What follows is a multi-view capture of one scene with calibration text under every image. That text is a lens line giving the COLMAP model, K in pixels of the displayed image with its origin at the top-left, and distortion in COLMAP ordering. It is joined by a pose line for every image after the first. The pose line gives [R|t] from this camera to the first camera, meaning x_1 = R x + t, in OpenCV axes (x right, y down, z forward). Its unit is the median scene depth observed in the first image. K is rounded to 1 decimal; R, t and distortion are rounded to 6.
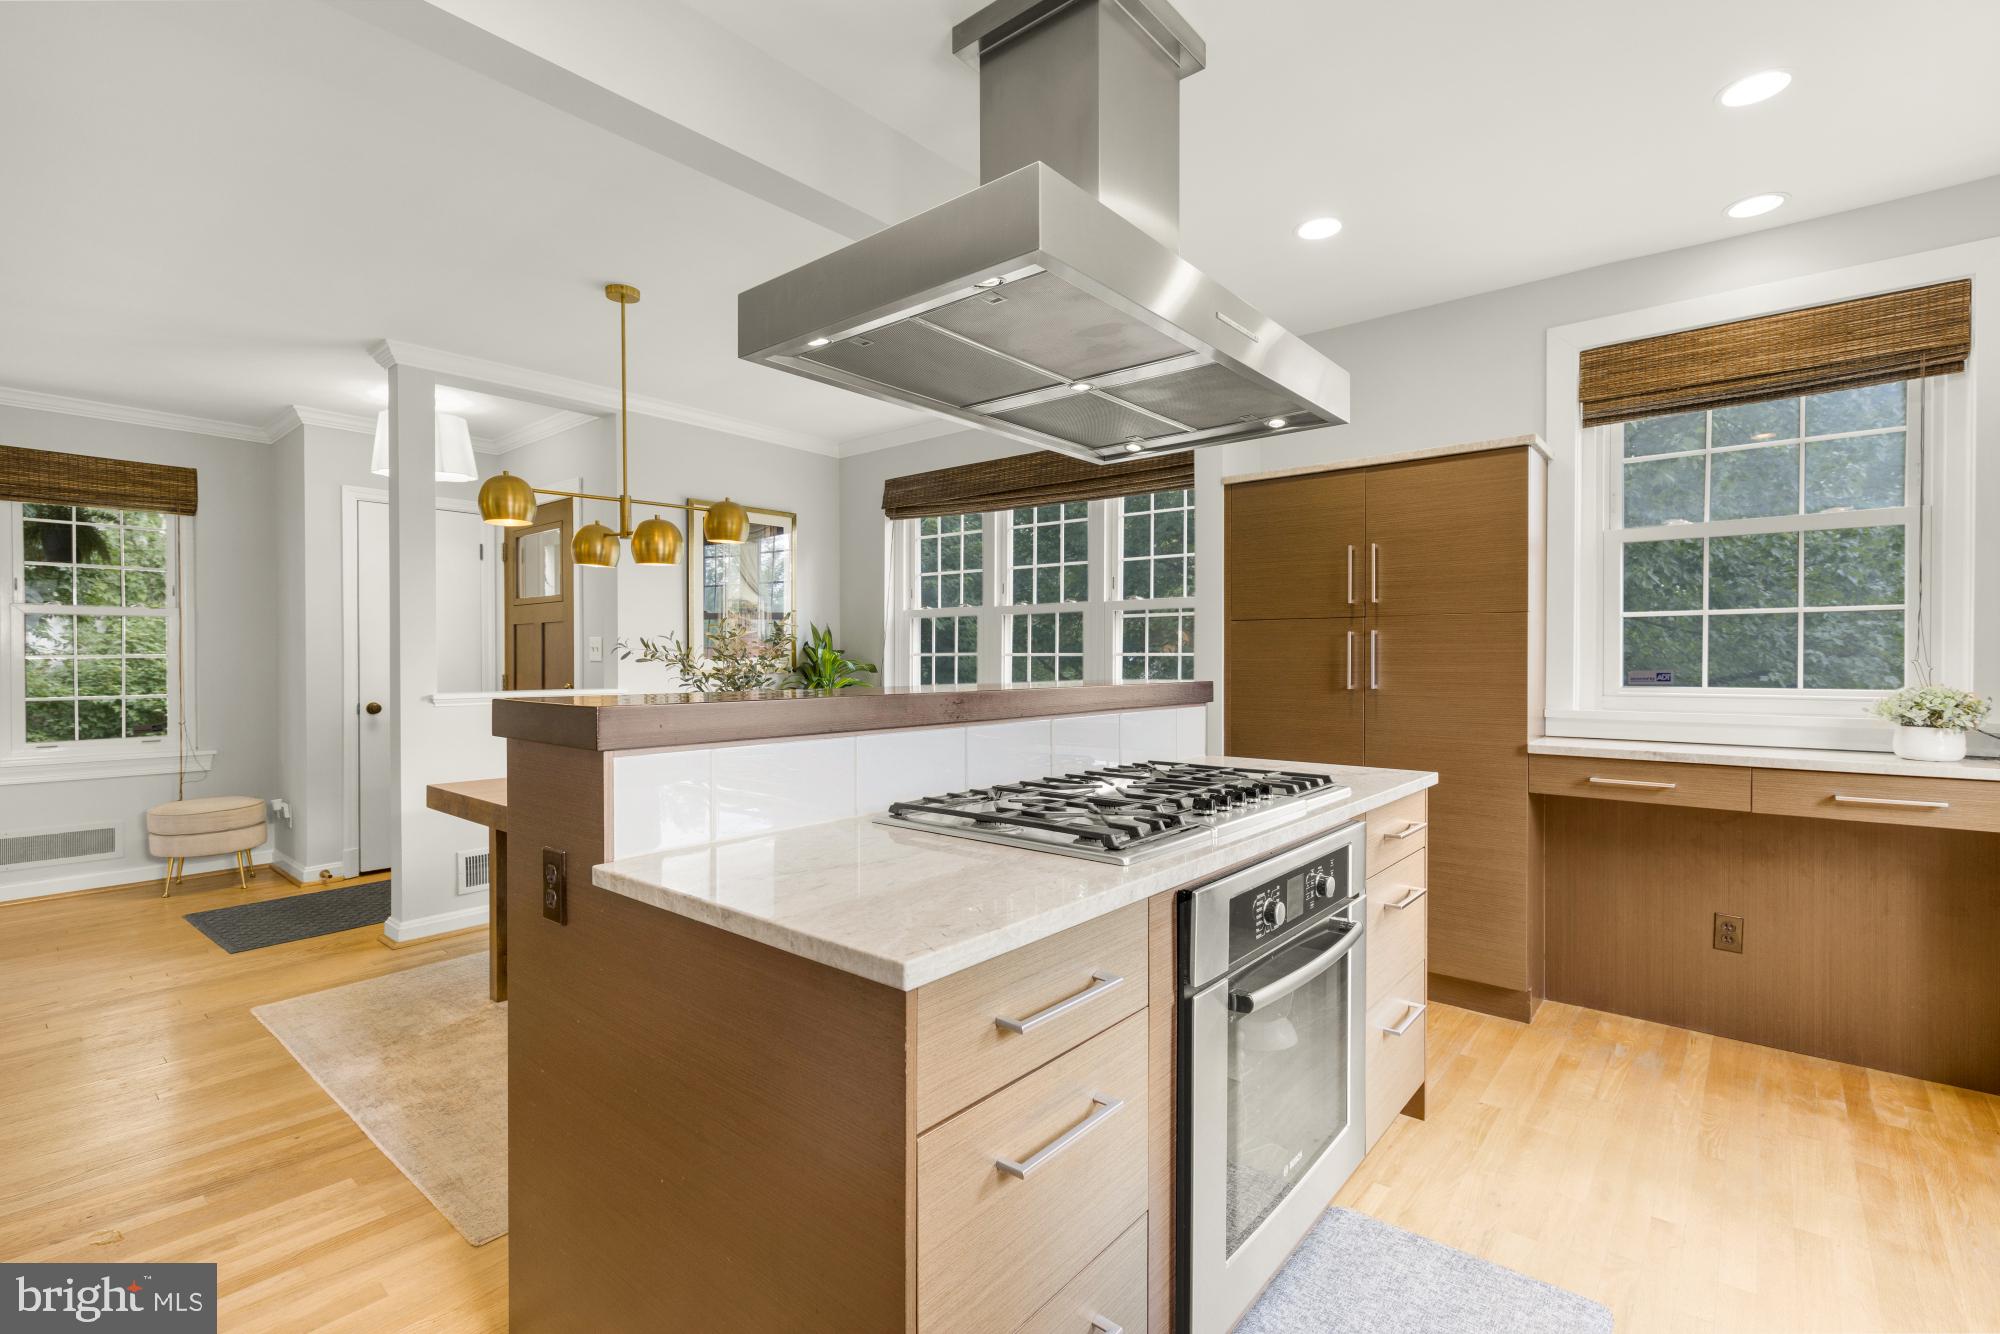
lens RADIAL K [[891.5, 0, 973.6], [0, 891.5, 666.1], [0, 0, 1]] dist [0.002059, -0.000633]
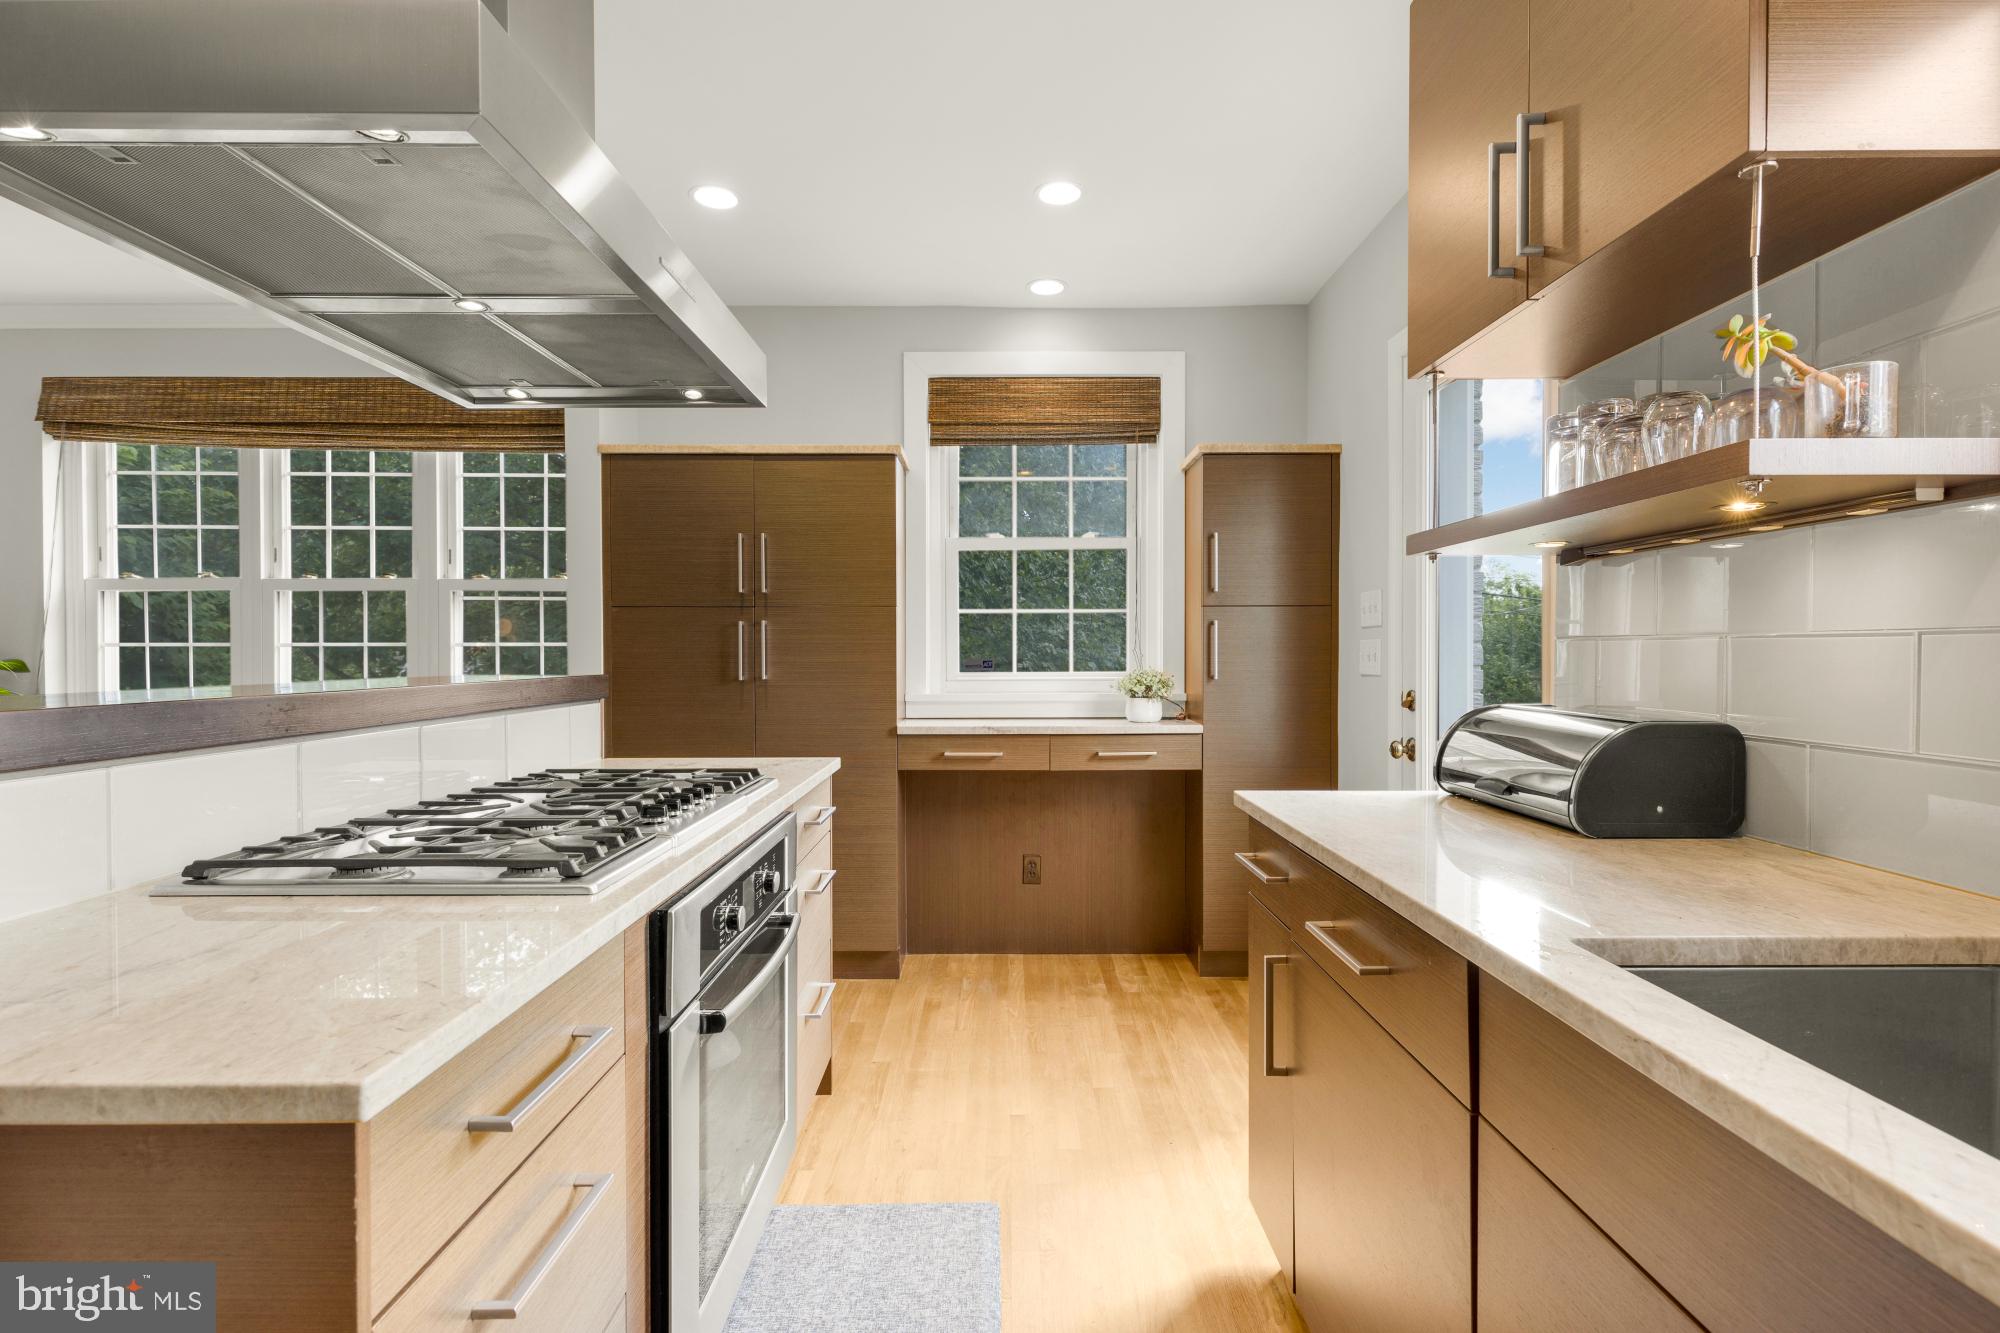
lens RADIAL K [[949.1, 0, 989.9], [0, 949.1, 664.5], [0, 0, 1]] dist [0.004861, -0.001424]
pose [[0.757750, -0.011392, 0.652446, -0.060203], [0.007606, 0.999934, 0.008625, 0.001977], [-0.652501, -0.001573, 0.757786, 0.039731]]
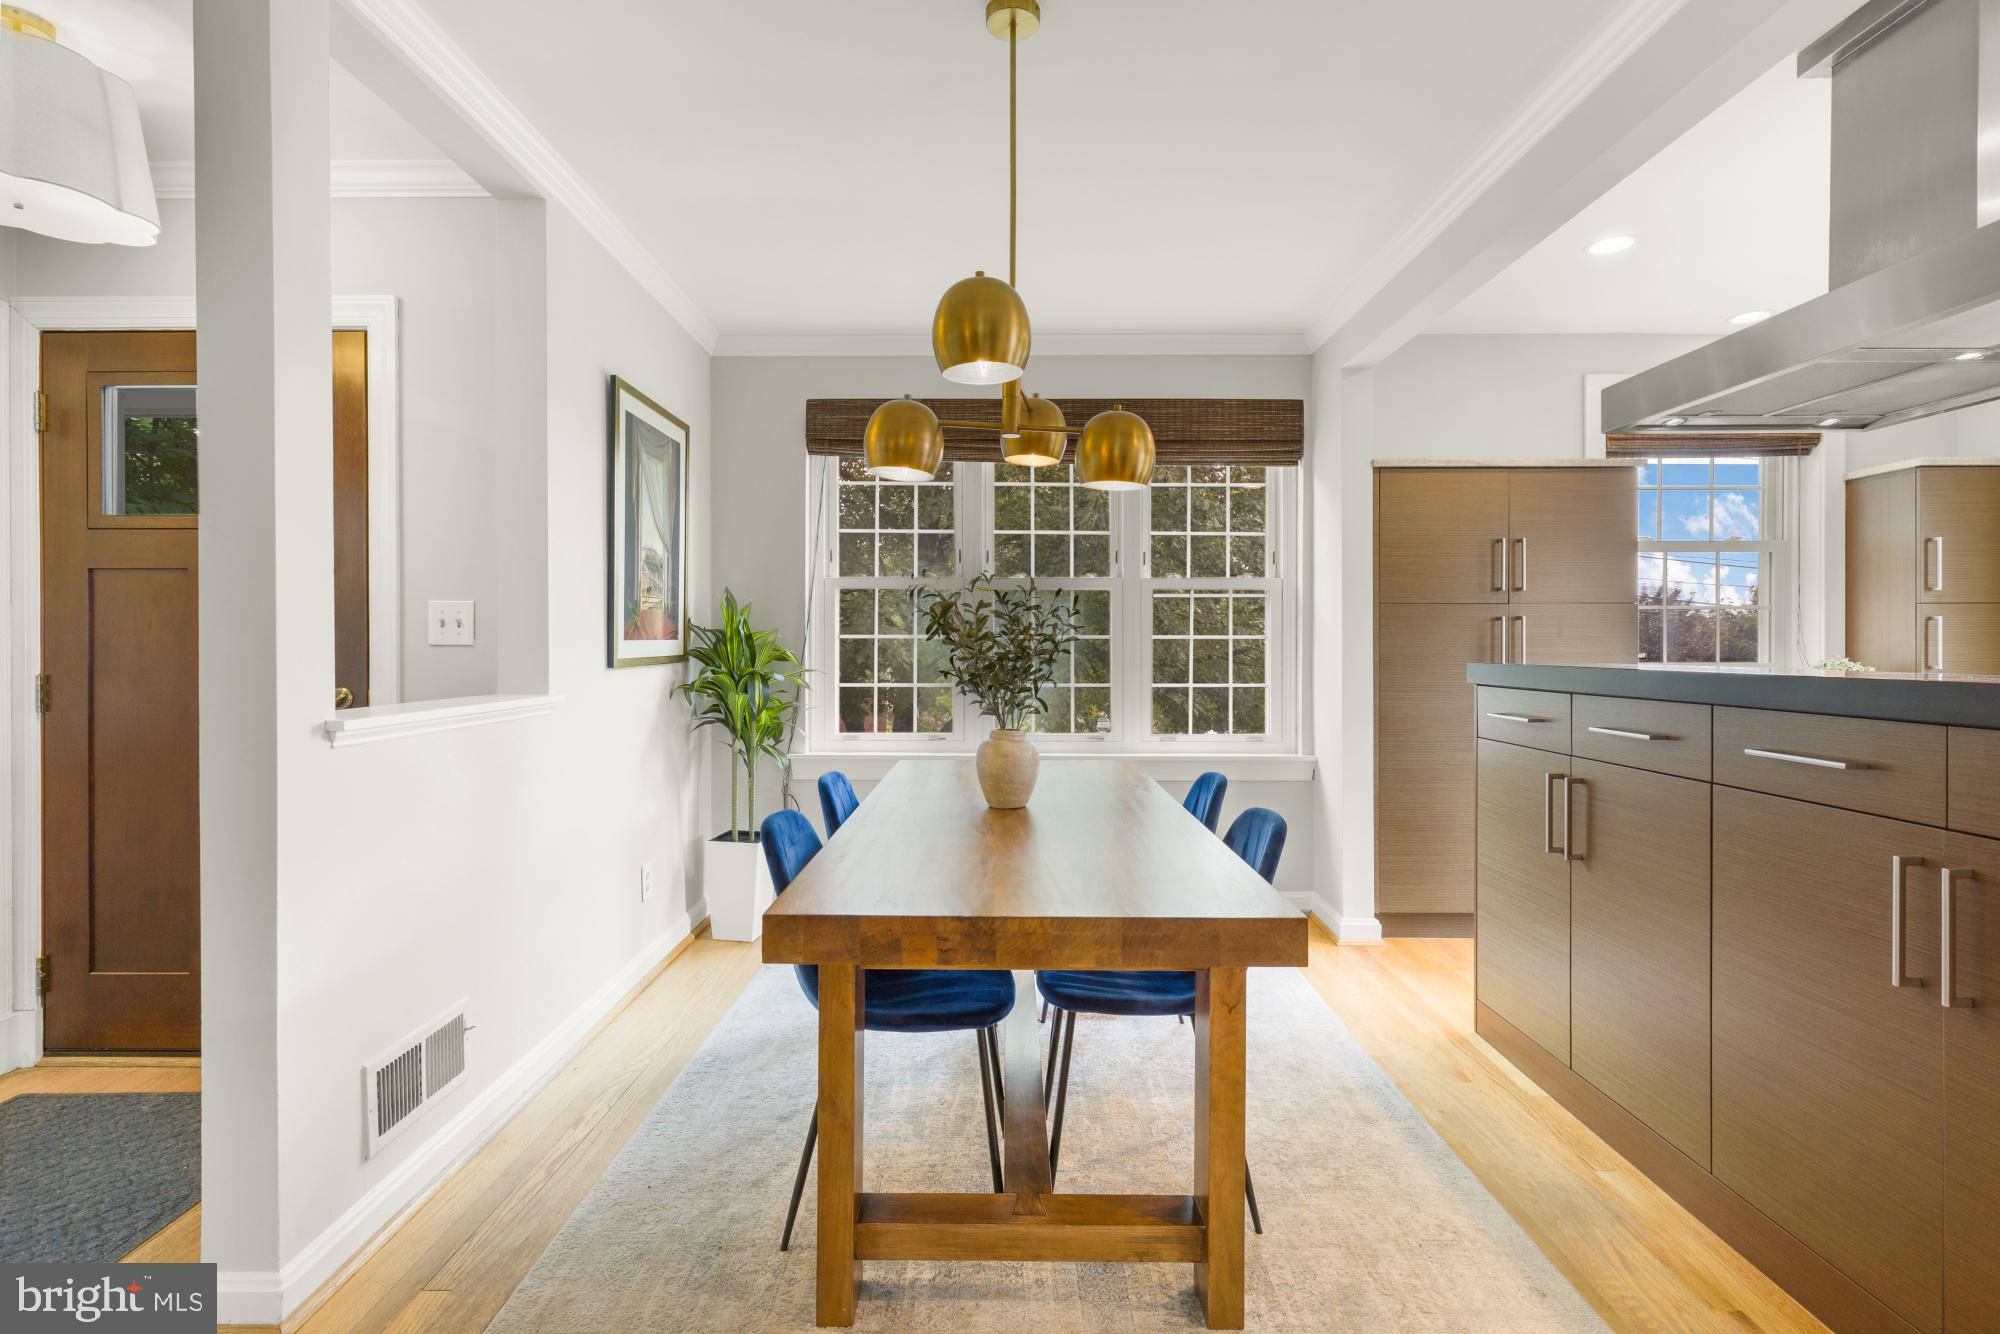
lens RADIAL K [[926.4, 0, 993.6], [0, 926.4, 649.1], [0, 0, 1]] dist [0.004139, -0.001156]
pose [[0.767217, -0.001899, 0.641385, -0.930858], [0.005126, 0.999982, -0.003171, 0.001019], [-0.641367, 0.005721, 0.767213, 0.631098]]
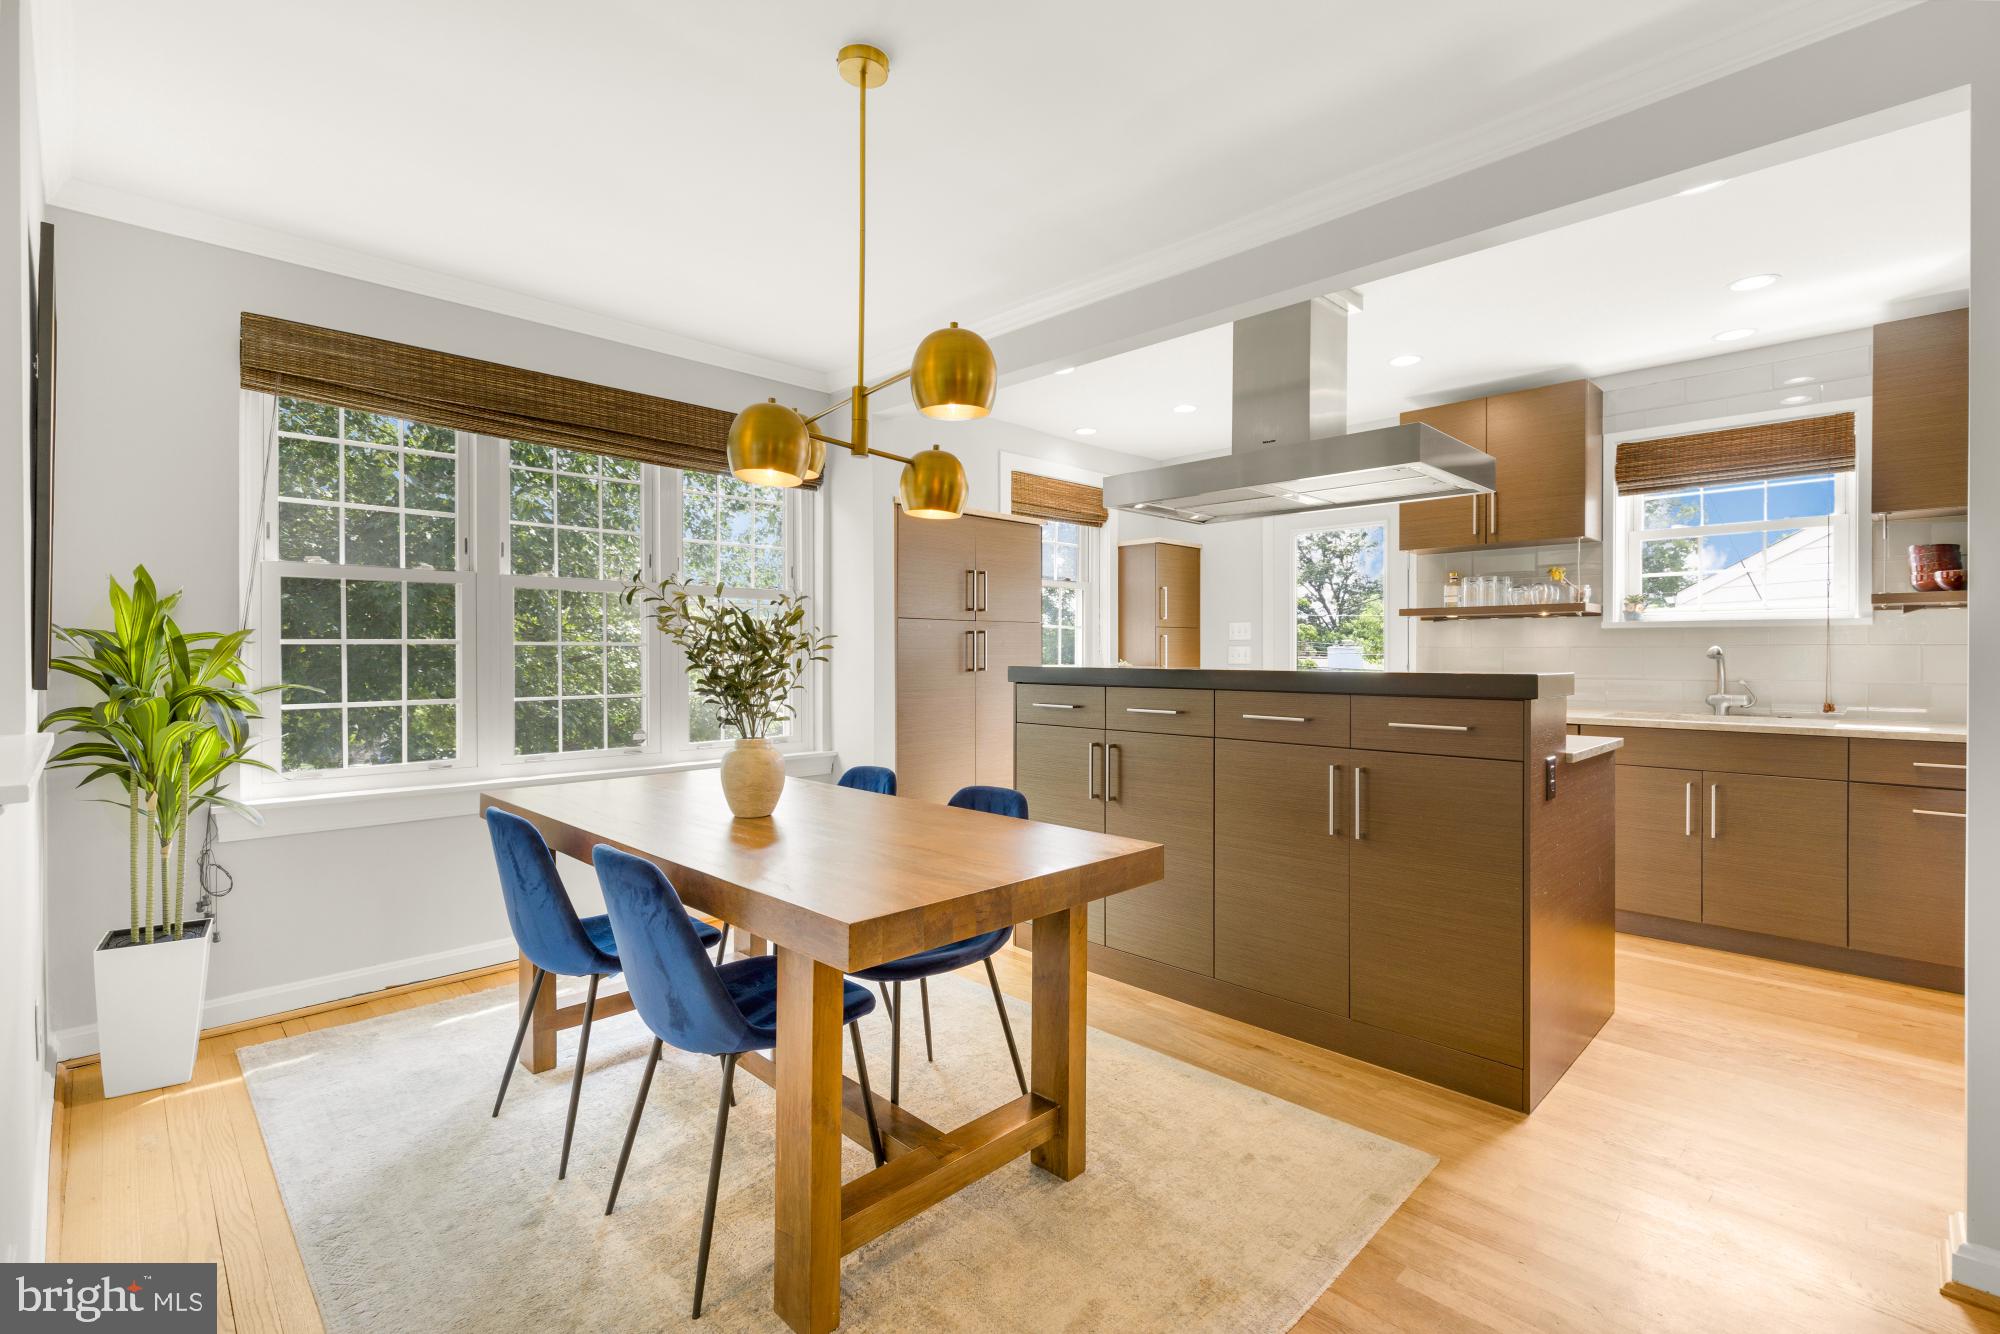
lens RADIAL K [[916.0, 0, 1014.2], [0, 916.0, 655.4], [0, 0, 1]] dist [0.006510, -0.000613]
pose [[0.063494, -0.002897, 0.997978, -1.217393], [0.007852, 0.999966, 0.002403, -0.003356], [-0.997951, 0.007683, 0.063515, 1.009334]]
